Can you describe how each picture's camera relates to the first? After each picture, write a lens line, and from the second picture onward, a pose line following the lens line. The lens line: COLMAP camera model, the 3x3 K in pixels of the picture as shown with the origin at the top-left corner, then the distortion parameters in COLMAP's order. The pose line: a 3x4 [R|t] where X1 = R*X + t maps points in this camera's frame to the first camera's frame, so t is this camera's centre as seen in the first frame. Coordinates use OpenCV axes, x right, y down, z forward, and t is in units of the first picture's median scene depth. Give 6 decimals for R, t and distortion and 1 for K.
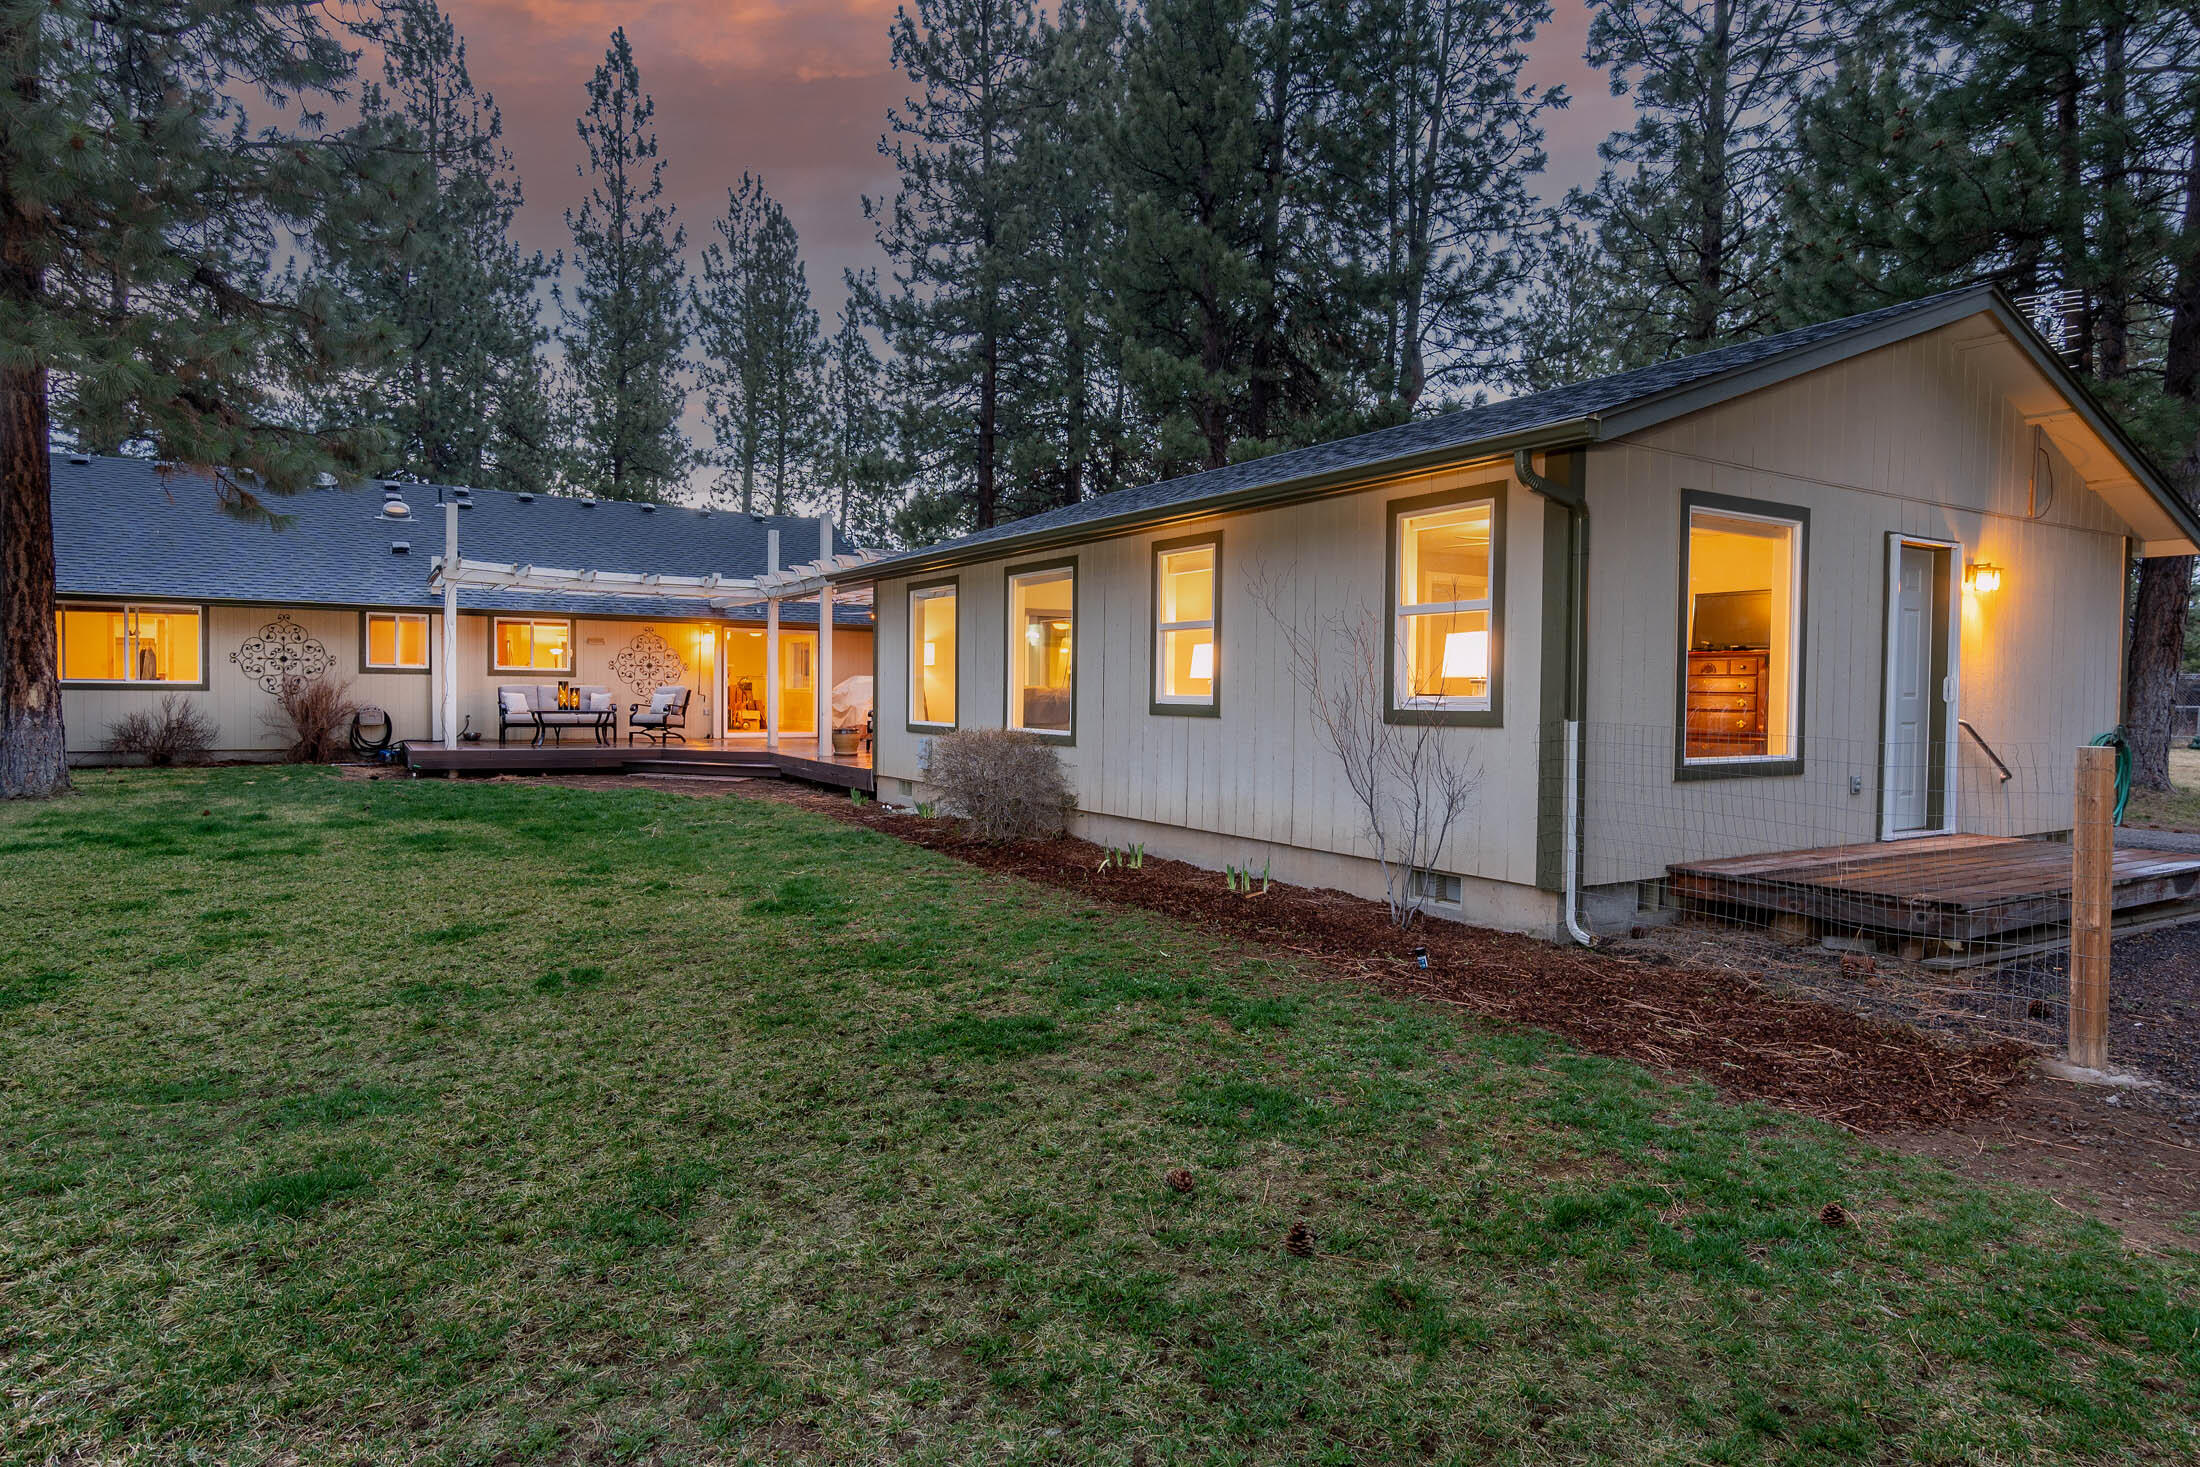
lens RADIAL K [[1252.5, 0, 1100.0], [0, 1252.5, 733.5], [0, 0, 1]] dist [0.003958, 0.001170]
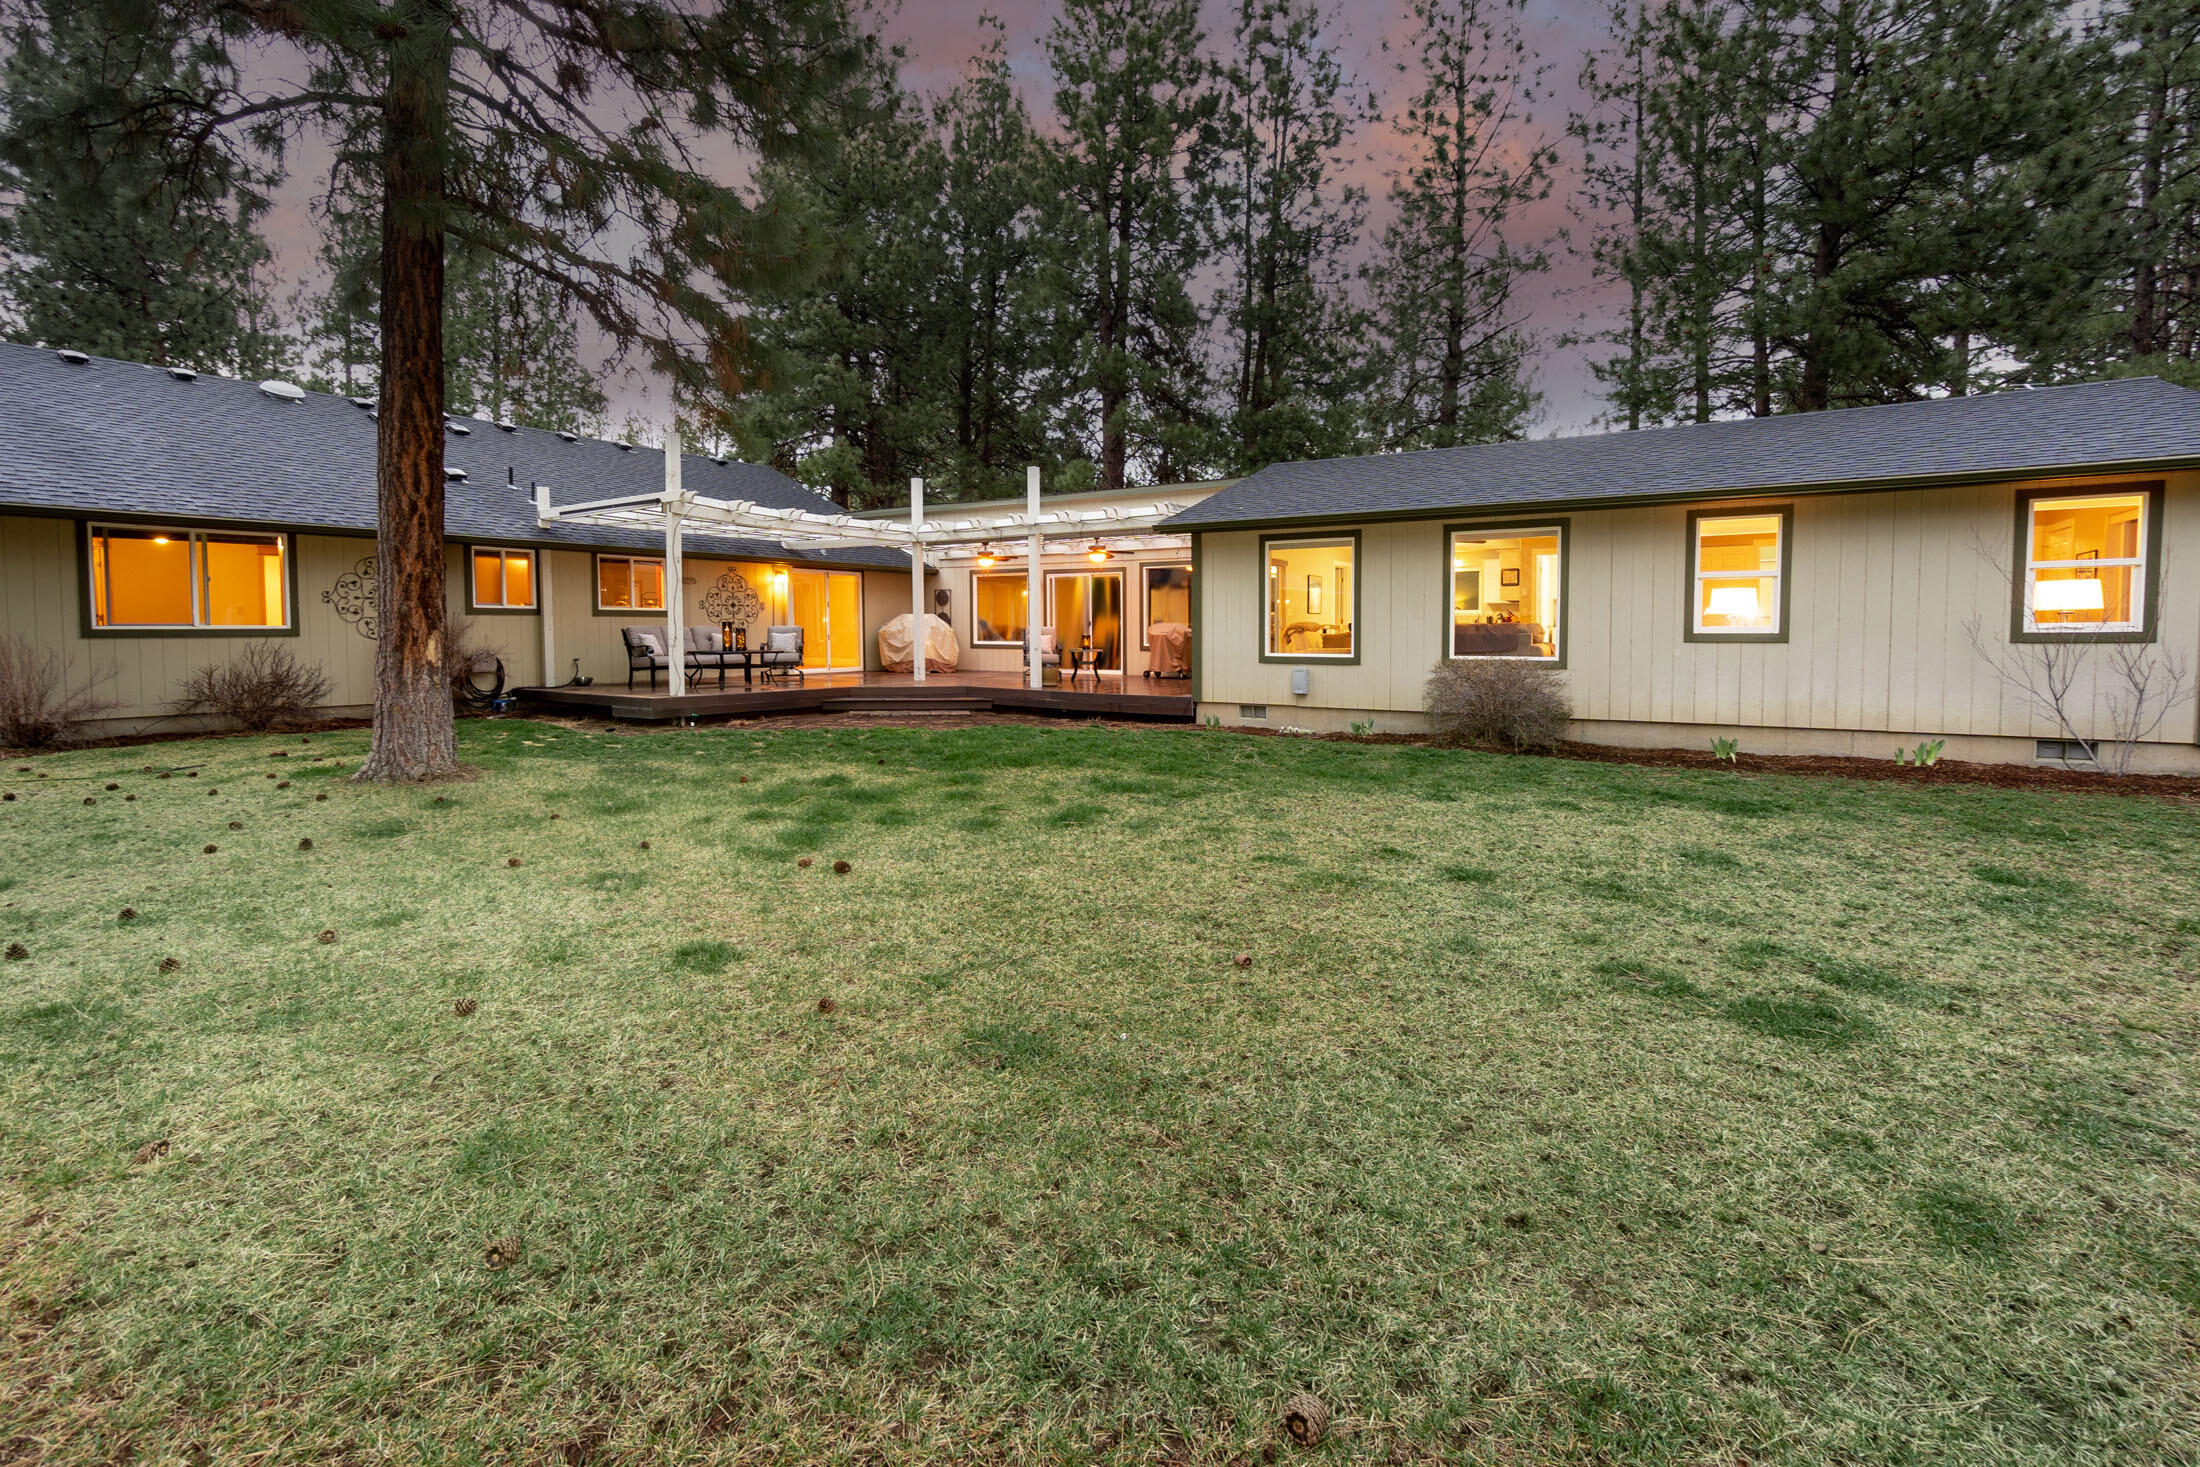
lens RADIAL K [[999.8, 0, 1100.7], [0, 999.8, 684.4], [0, 0, 1]] dist [0.000196, -0.000049]
pose [[0.893252, -0.038600, 0.447896, -0.759518], [0.025737, 0.999064, 0.034771, -0.017942], [-0.448819, -0.019532, 0.893409, 0.254082]]
